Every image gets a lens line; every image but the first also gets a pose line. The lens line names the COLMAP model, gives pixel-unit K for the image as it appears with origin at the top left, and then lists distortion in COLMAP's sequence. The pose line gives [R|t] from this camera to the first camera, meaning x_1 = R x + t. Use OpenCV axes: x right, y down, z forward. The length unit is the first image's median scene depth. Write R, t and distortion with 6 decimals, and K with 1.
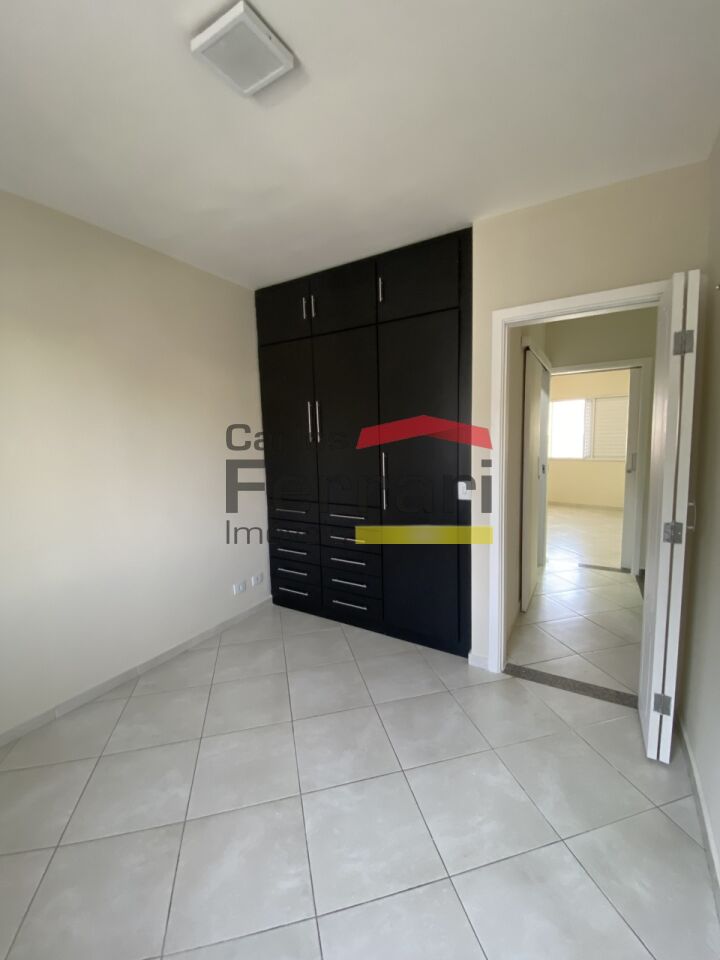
lens RADIAL K [[400.6, 0, 360.0], [0, 400.6, 480.0], [0, 0, 1]] dist [0.039179, -0.029816]
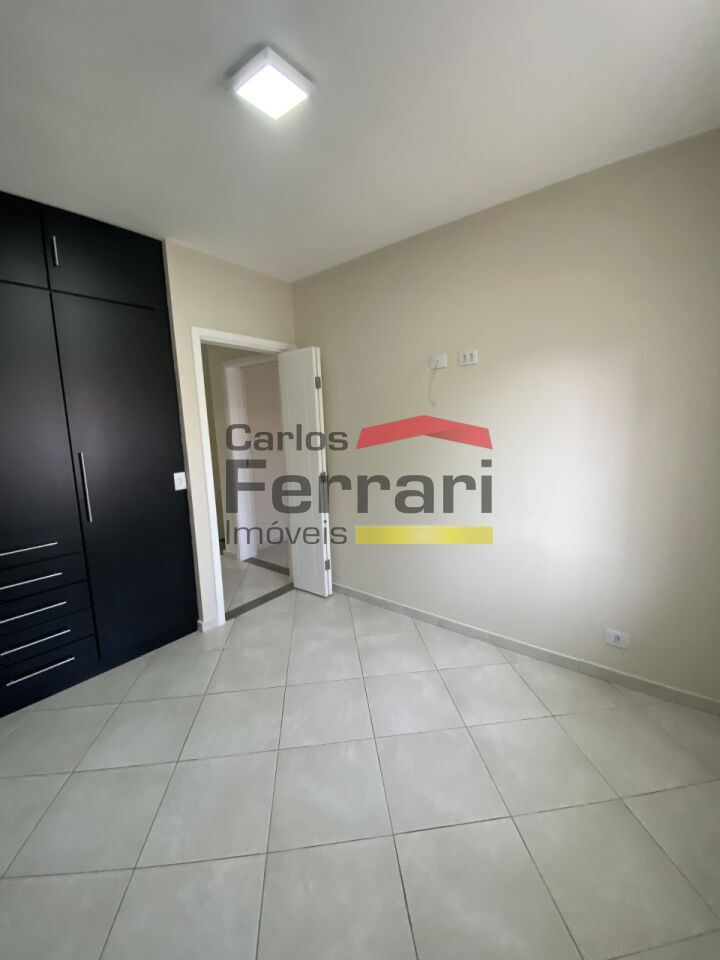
lens RADIAL K [[400.6, 0, 360.0], [0, 400.6, 480.0], [0, 0, 1]] dist [0.039179, -0.029816]
pose [[0.118691, -0.113678, 0.986402, -0.919866], [0.146088, 0.984613, 0.095894, -0.011091], [-0.982126, 0.132719, 0.133472, 0.443904]]
